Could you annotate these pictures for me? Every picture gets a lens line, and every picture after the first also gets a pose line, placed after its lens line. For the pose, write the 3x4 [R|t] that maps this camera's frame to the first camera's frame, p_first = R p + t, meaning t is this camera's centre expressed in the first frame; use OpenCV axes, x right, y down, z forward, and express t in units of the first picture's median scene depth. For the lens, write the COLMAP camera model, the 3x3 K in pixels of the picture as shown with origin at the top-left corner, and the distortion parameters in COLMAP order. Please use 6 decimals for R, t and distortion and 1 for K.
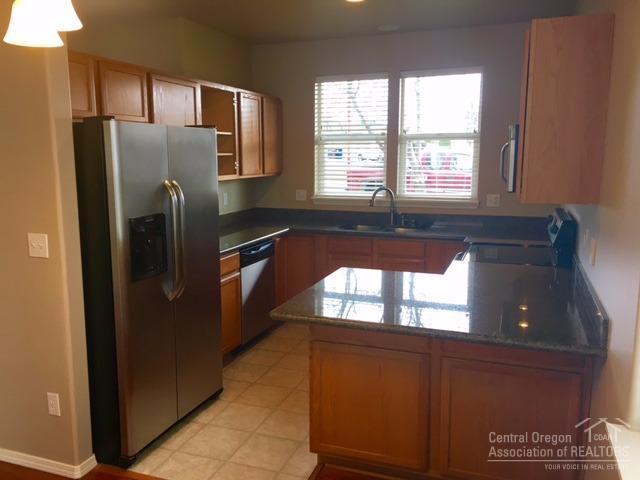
lens RADIAL K [[542.1, 0, 320.0], [0, 542.1, 240.0], [0, 0, 1]] dist [0.136669, -0.087041]
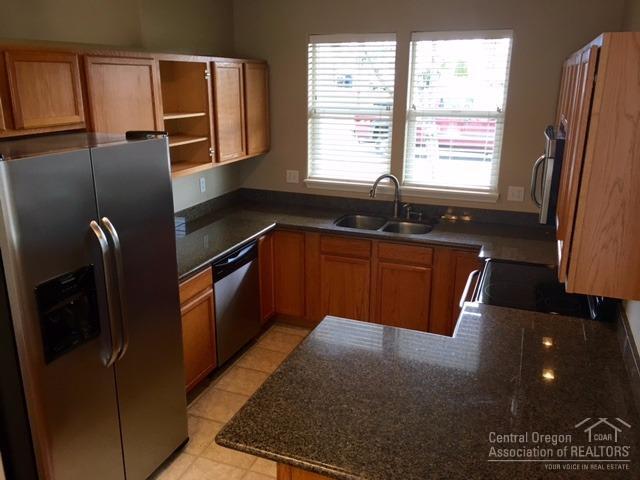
lens RADIAL K [[542.1, 0, 320.0], [0, 542.1, 240.0], [0, 0, 1]] dist [0.136669, -0.087041]
pose [[0.999803, 0.011953, -0.015867, 0.027096], [-0.009716, 0.990897, 0.134268, -0.110527], [0.017328, -0.134087, 0.990818, 0.140634]]
